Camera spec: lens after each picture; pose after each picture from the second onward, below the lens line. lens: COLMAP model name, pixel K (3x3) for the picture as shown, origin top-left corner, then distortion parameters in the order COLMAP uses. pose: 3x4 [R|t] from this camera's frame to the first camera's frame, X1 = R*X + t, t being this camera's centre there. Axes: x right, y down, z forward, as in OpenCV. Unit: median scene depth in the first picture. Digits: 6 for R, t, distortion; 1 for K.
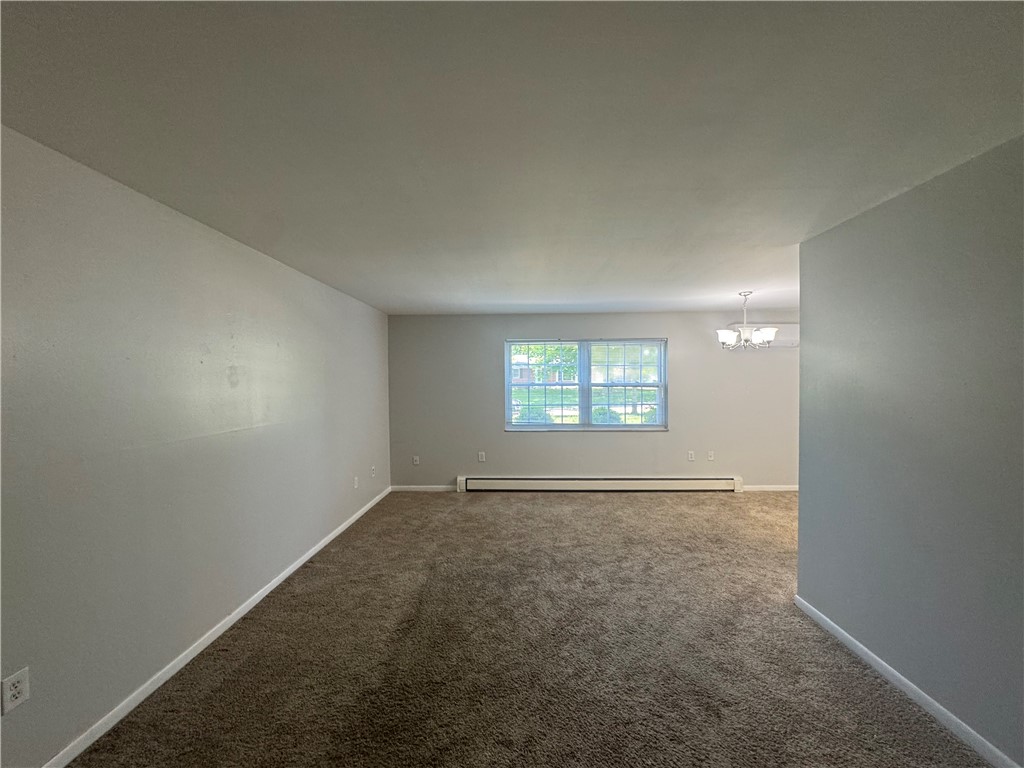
lens RADIAL K [[408.5, 0, 513.5], [0, 408.5, 381.4], [0, 0, 1]] dist [-0.004591, 0.000641]
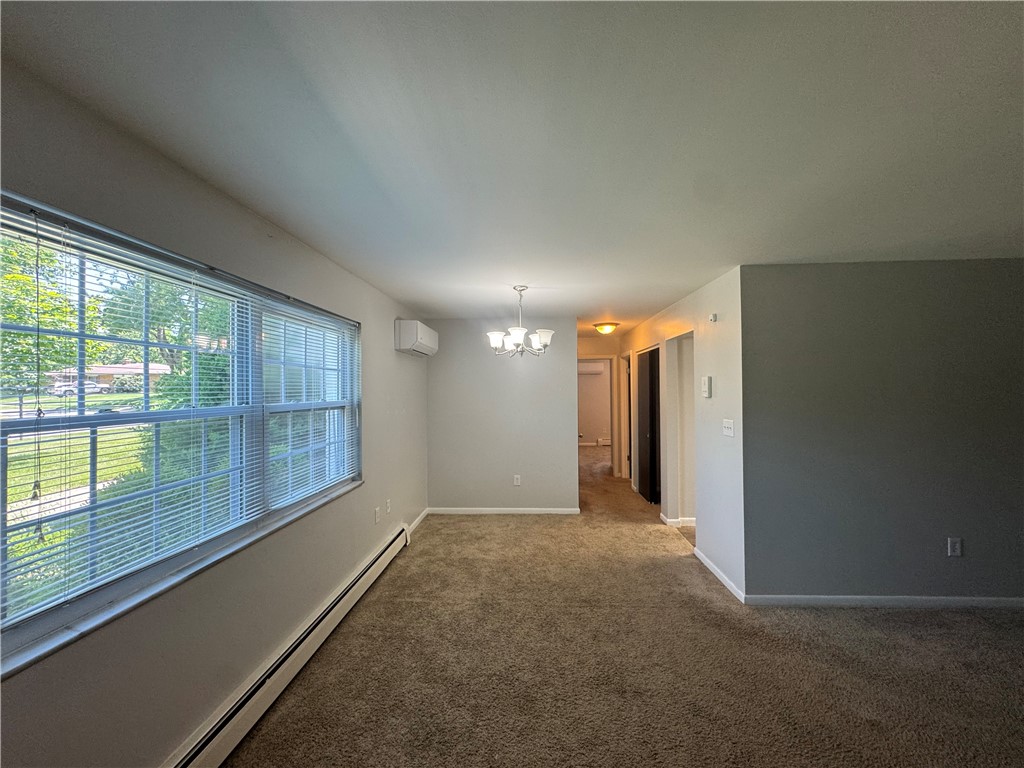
lens RADIAL K [[408.5, 0, 513.5], [0, 408.5, 386.2], [0, 0, 1]] dist [-0.004591, 0.000641]
pose [[0.050648, 0.014424, 0.998612, -0.234762], [0.020066, 0.999679, -0.015457, -0.003271], [-0.998515, 0.020821, 0.050342, 0.945549]]
